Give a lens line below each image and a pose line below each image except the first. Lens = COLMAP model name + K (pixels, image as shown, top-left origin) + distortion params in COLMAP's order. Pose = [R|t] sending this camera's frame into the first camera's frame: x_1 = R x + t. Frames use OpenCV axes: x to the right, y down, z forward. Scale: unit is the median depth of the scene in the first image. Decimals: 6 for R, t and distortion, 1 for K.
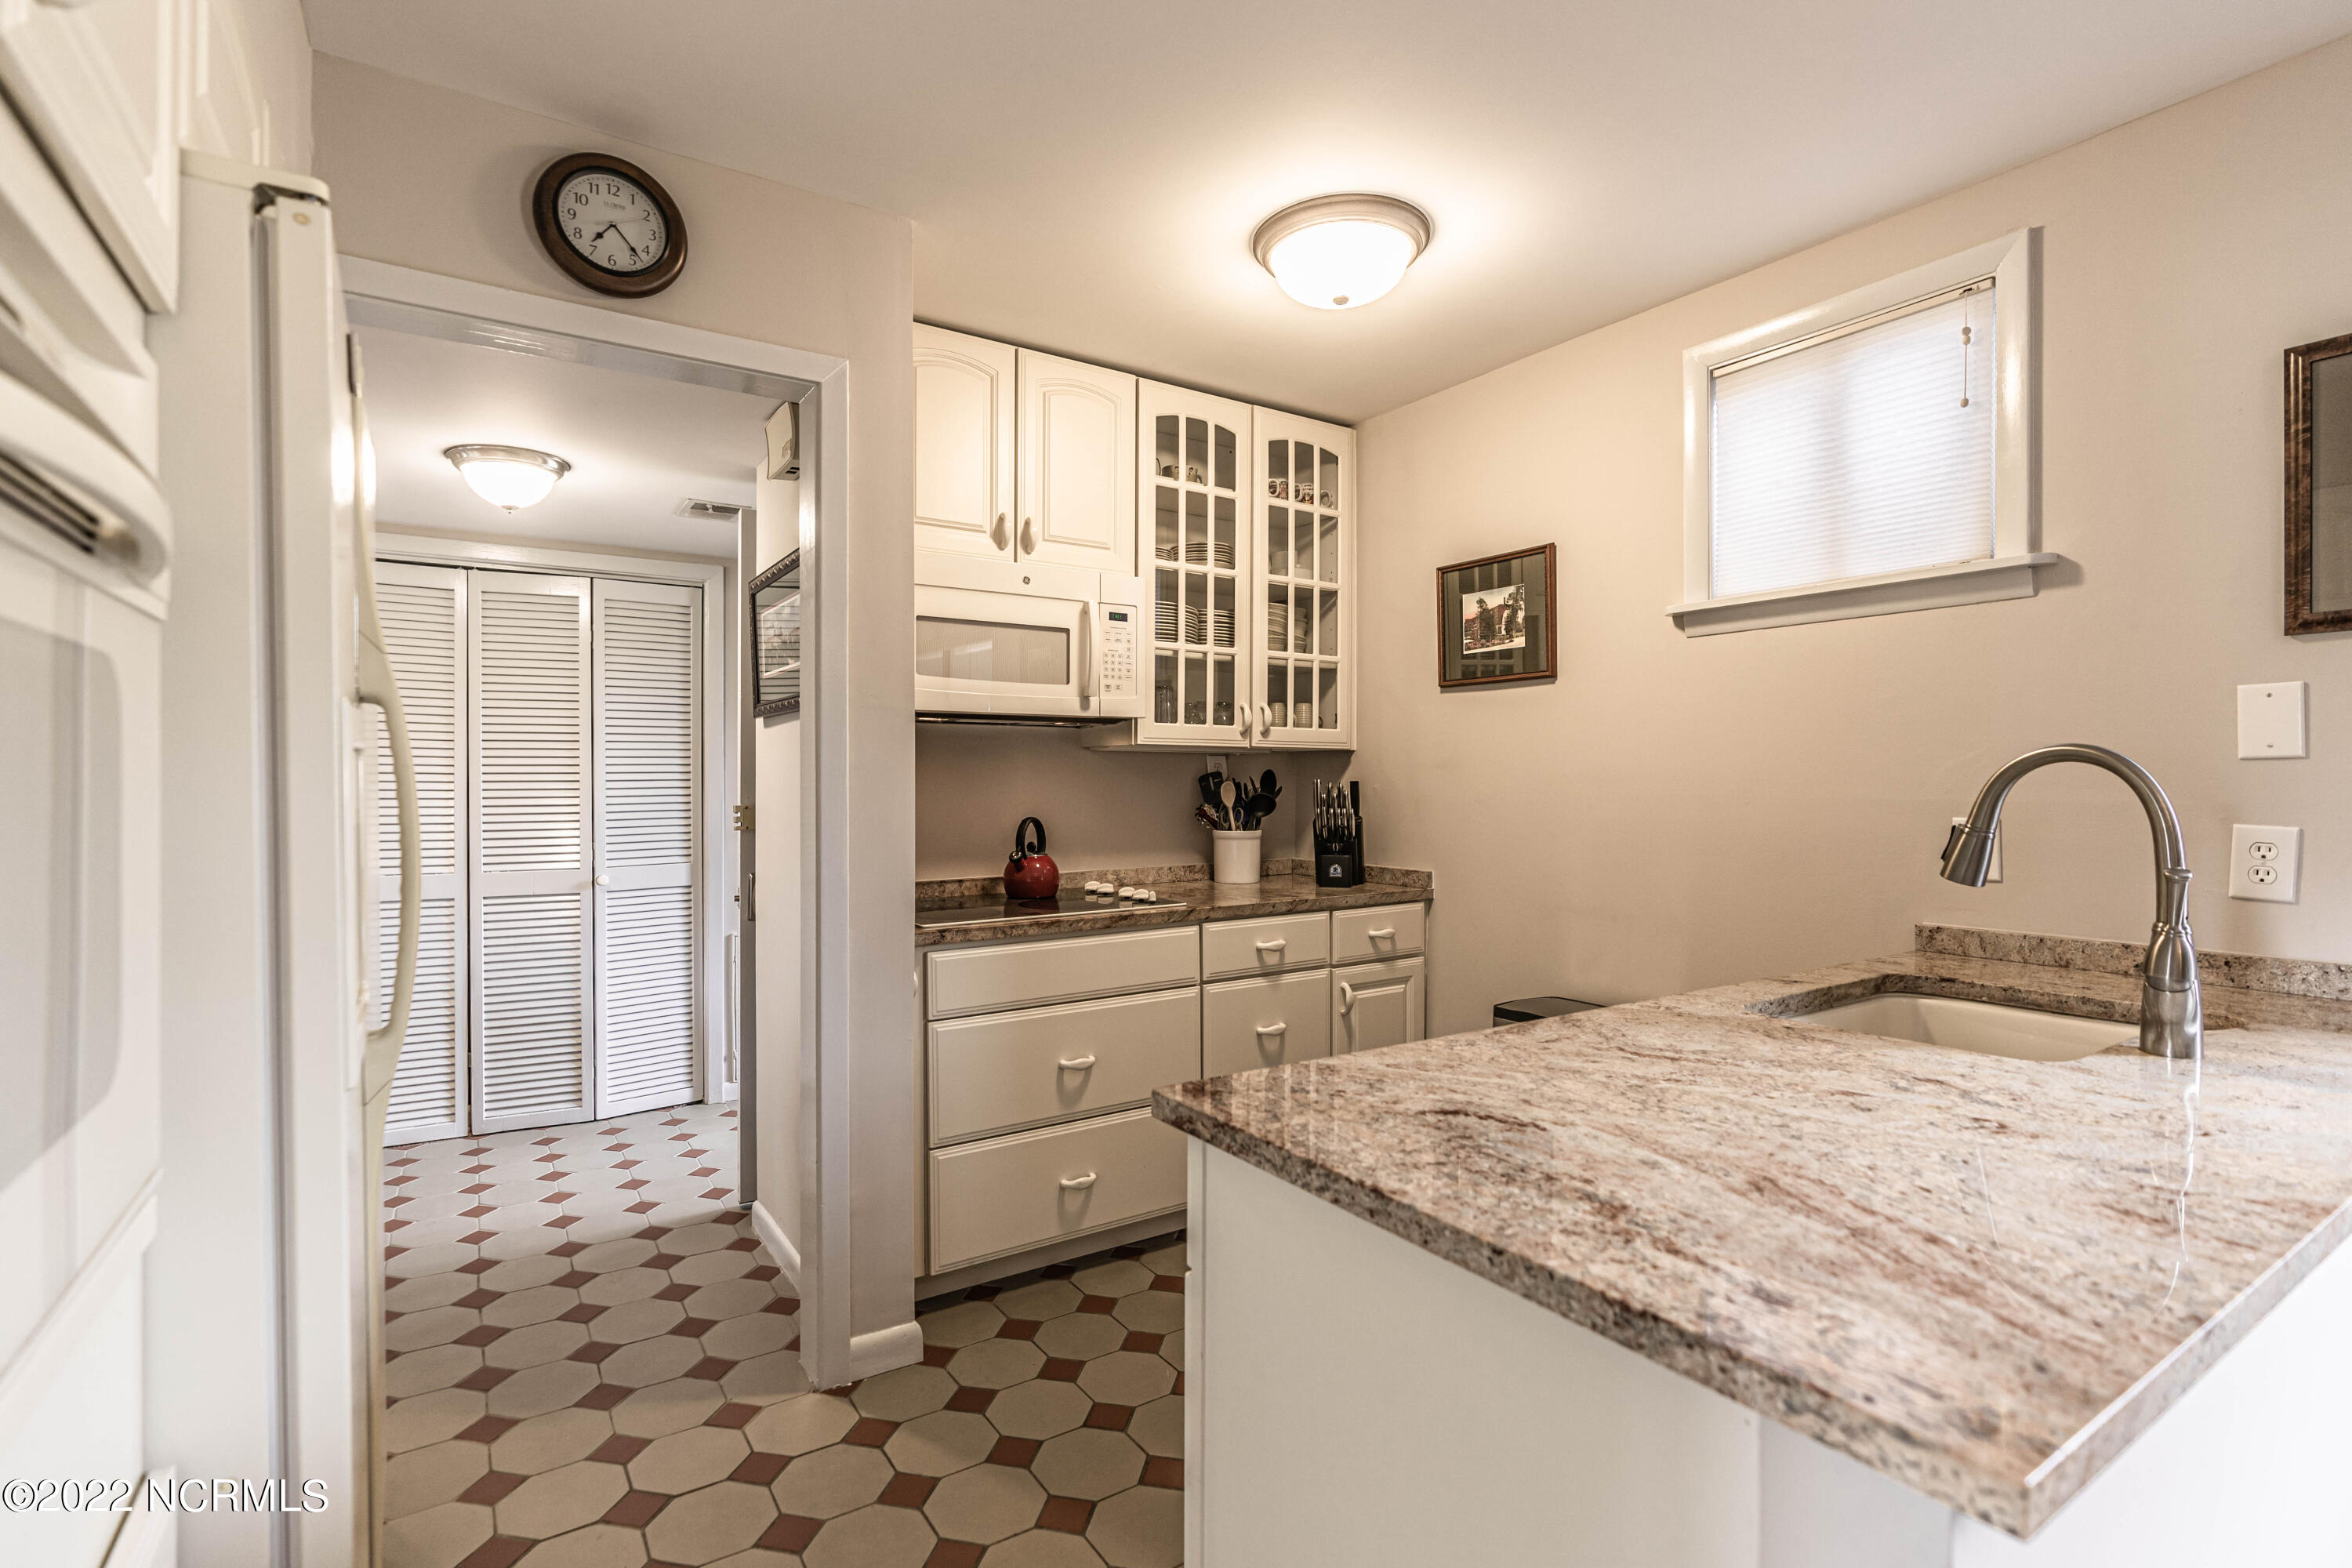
lens RADIAL K [[1105.7, 0, 1175.7], [0, 1105.7, 789.5], [0, 0, 1]] dist [-0.017715, 0.010231]
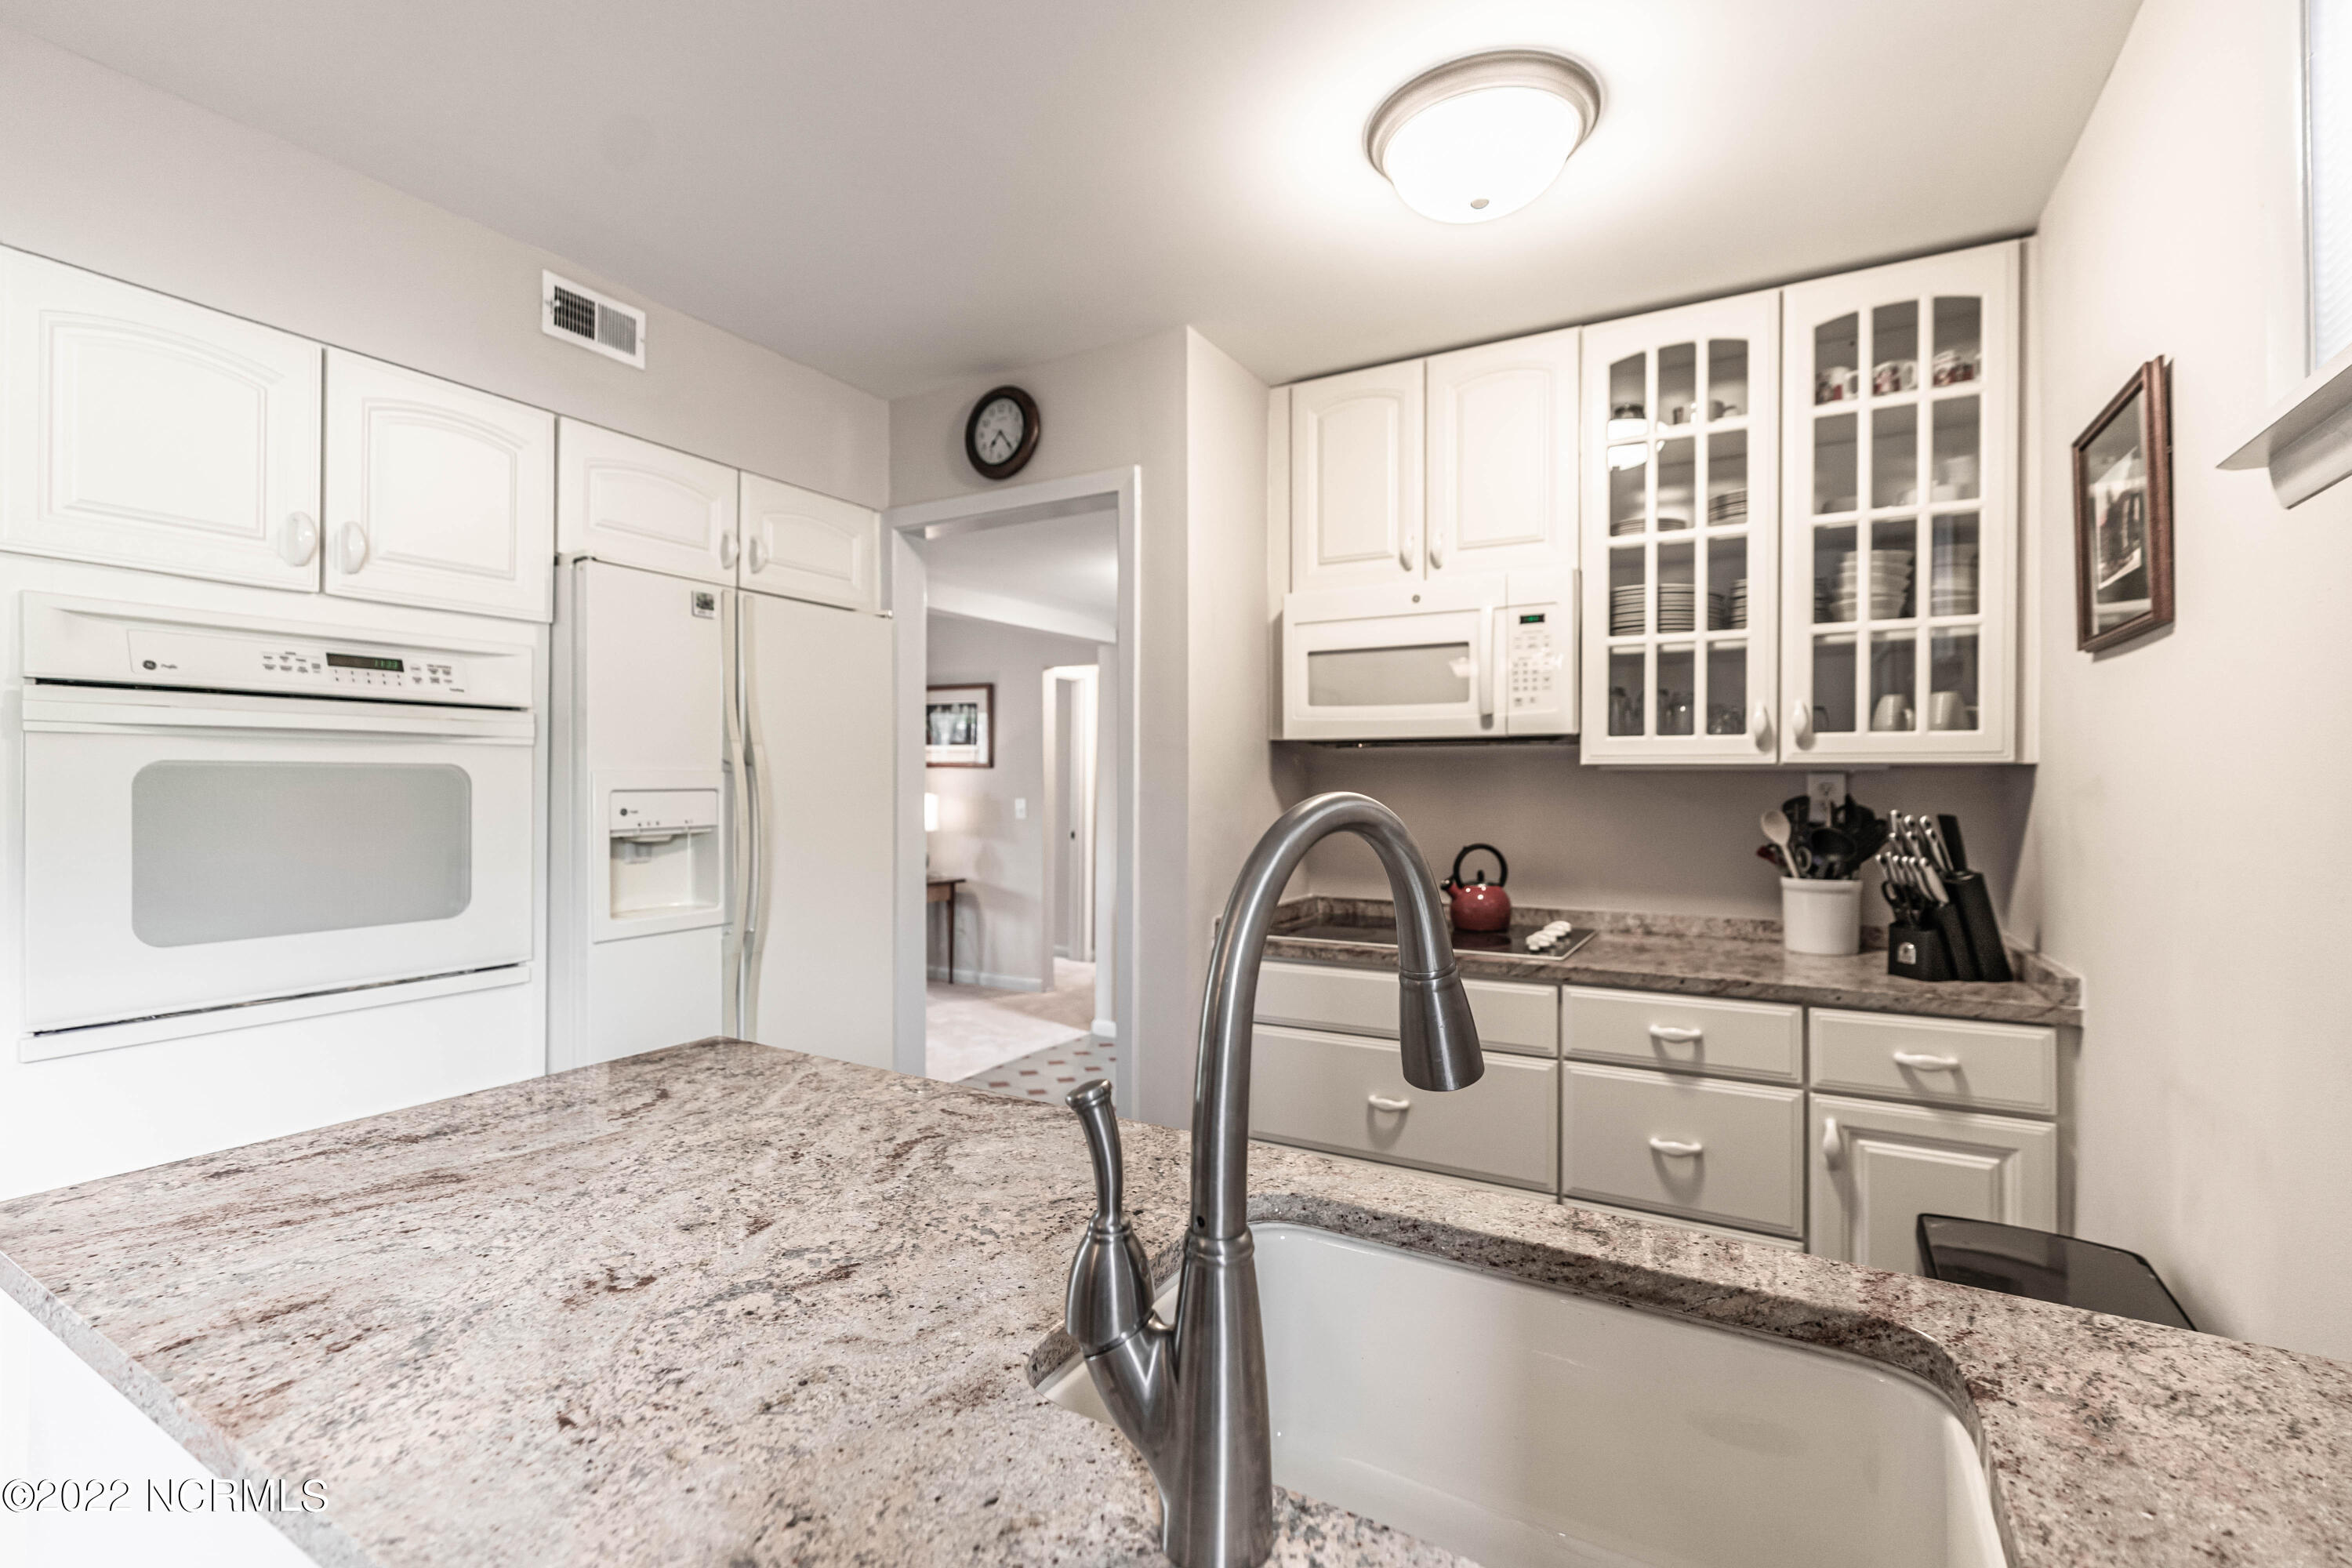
lens RADIAL K [[1105.7, 0, 1189.5], [0, 1105.7, 783.5], [0, 0, 1]] dist [-0.017715, 0.010231]
pose [[0.416862, 0.003352, -0.908964, 0.624360], [-0.009716, 0.999953, -0.000769, -0.023534], [0.908918, 0.009152, 0.416874, 0.395299]]
